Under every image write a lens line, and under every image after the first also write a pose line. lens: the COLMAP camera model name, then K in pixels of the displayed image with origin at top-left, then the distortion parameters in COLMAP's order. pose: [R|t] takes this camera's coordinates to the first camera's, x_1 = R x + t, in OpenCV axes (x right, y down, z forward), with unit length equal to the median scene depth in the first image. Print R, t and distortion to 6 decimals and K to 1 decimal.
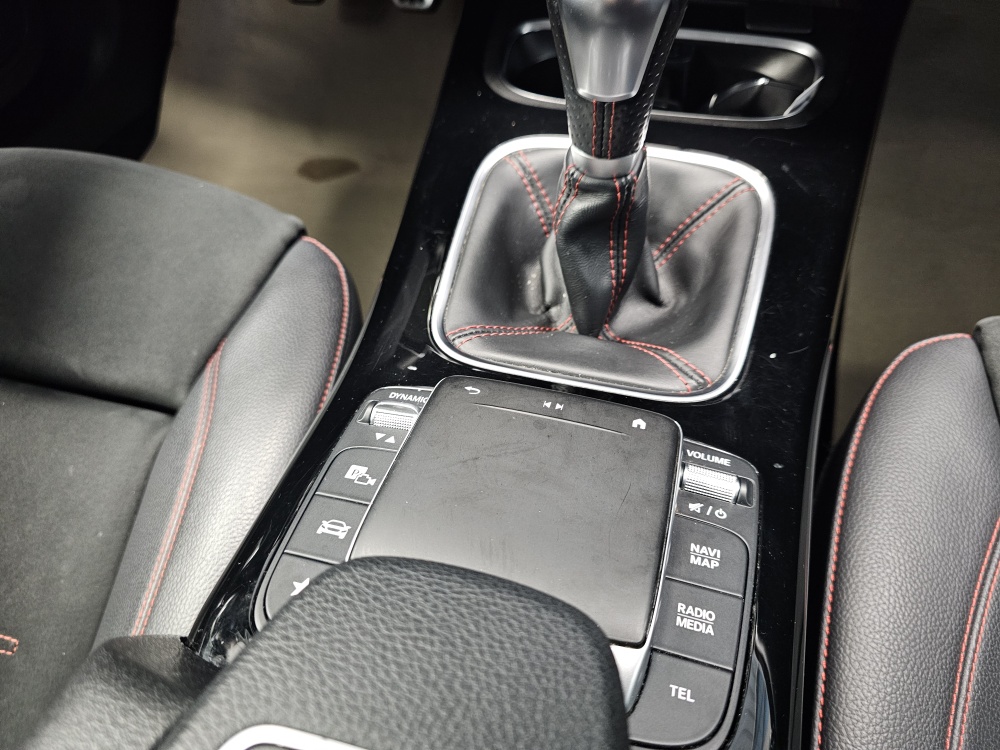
lens RADIAL K [[678.4, 0, 504.7], [0, 678.4, 371.1], [0, 0, 1]] dist [0.042804, -0.049835]
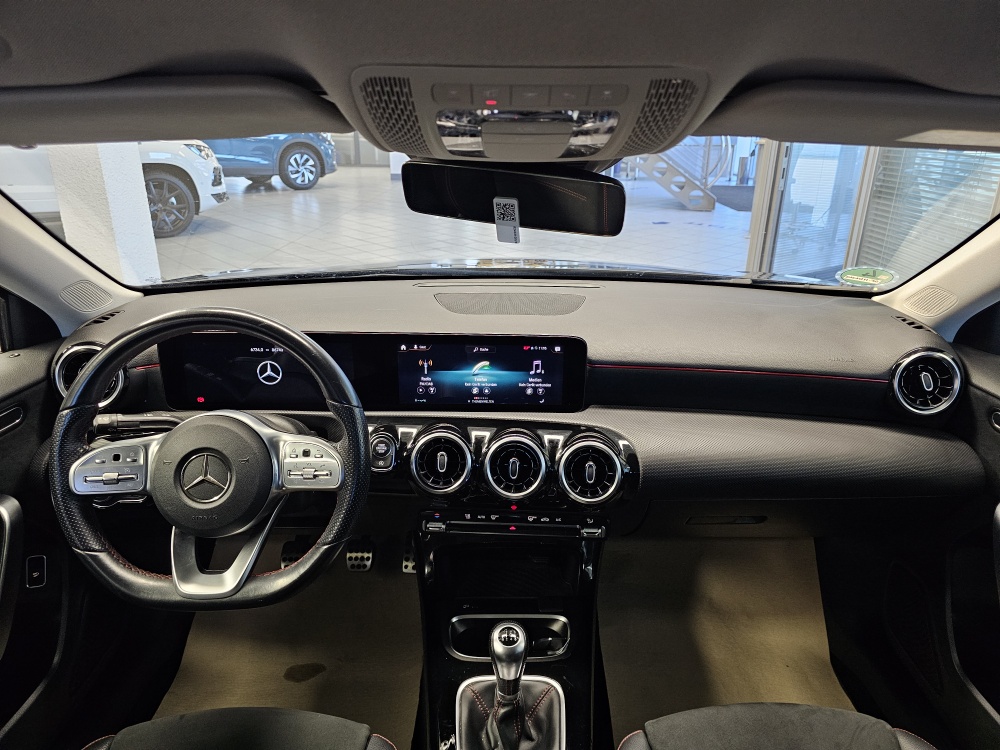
lens RADIAL K [[678.4, 0, 515.8], [0, 678.4, 368.4], [0, 0, 1]] dist [0.042804, -0.049835]
pose [[0.956692, -0.035005, 0.288990, -0.577141], [0.185084, 0.839394, -0.511039, 0.038644], [-0.224688, 0.542395, 0.809520, -2.009369]]
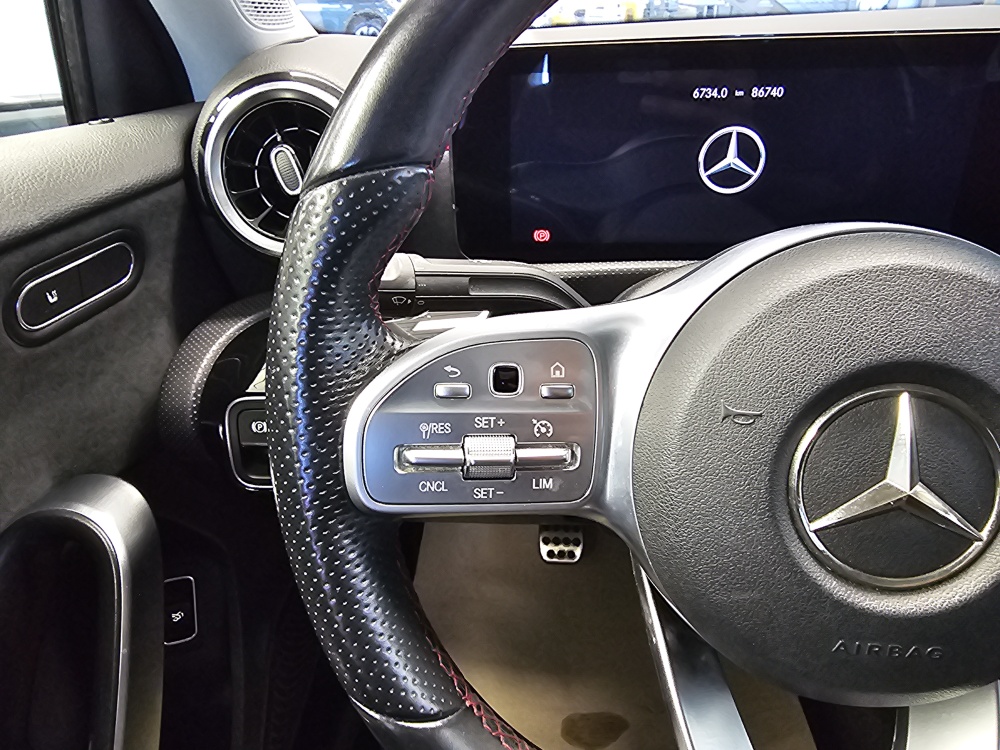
lens RADIAL K [[651.4, 0, 482.9], [0, 651.4, 363.4], [0, 0, 1]] dist [0.015548, -0.011826]
pose [[0.980514, -0.057795, 0.187754, -1.414887], [0.132318, 0.900728, -0.413741, -1.020309], [-0.145203, 0.430522, 0.890824, -0.010982]]
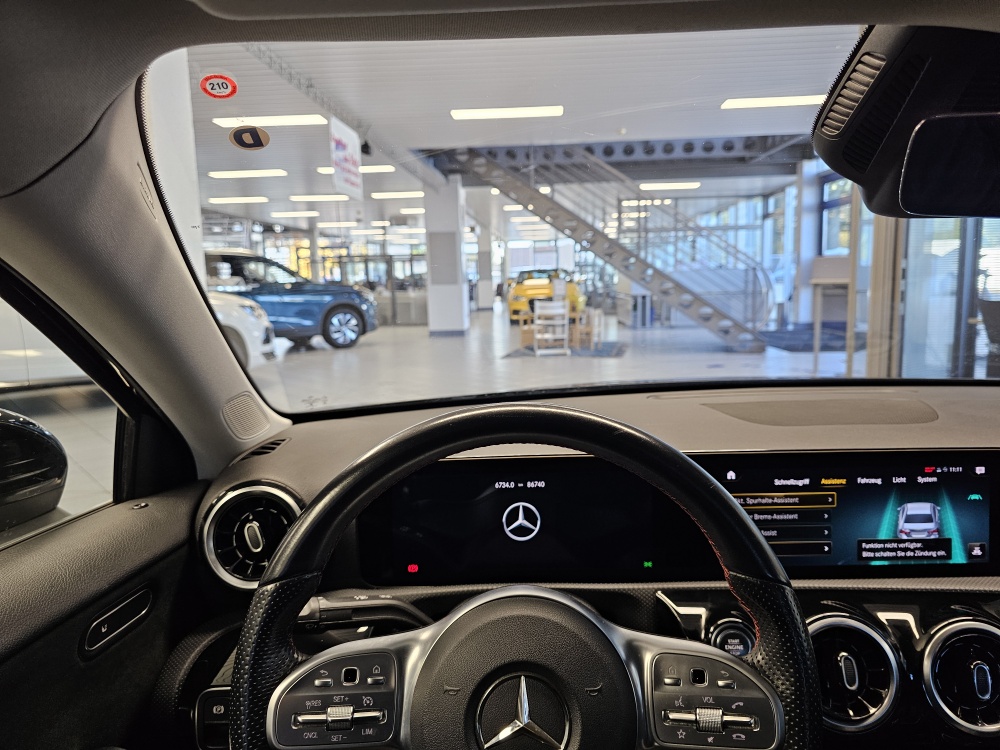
lens RADIAL K [[678.4, 0, 502.6], [0, 678.4, 366.7], [0, 0, 1]] dist [0.042804, -0.049835]
pose [[0.966142, 0.000331, 0.258009, -1.332257], [0.186098, 0.691748, -0.697748, -0.670389], [-0.178708, 0.722139, 0.668266, -0.885922]]
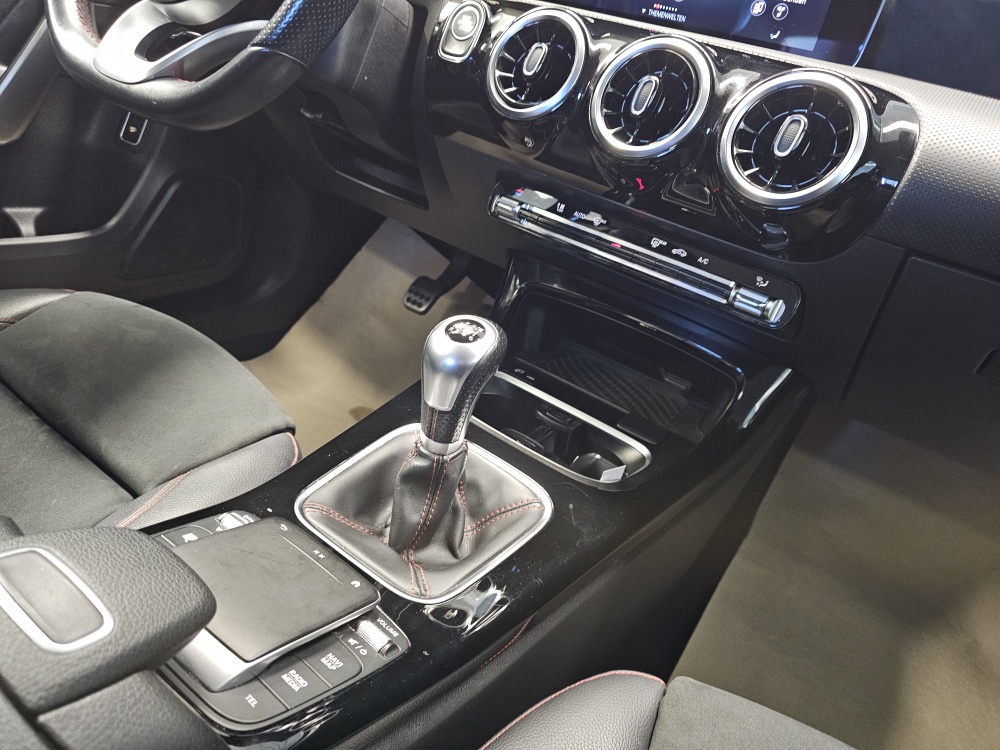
lens RADIAL K [[678.4, 0, 497.8], [0, 678.4, 373.7], [0, 0, 1]] dist [0.042804, -0.049835]
pose [[0.909720, 0.367966, -0.192381, 0.461283], [-0.415083, 0.817898, -0.398433, 0.127747], [0.010739, 0.442316, 0.896795, -0.474823]]
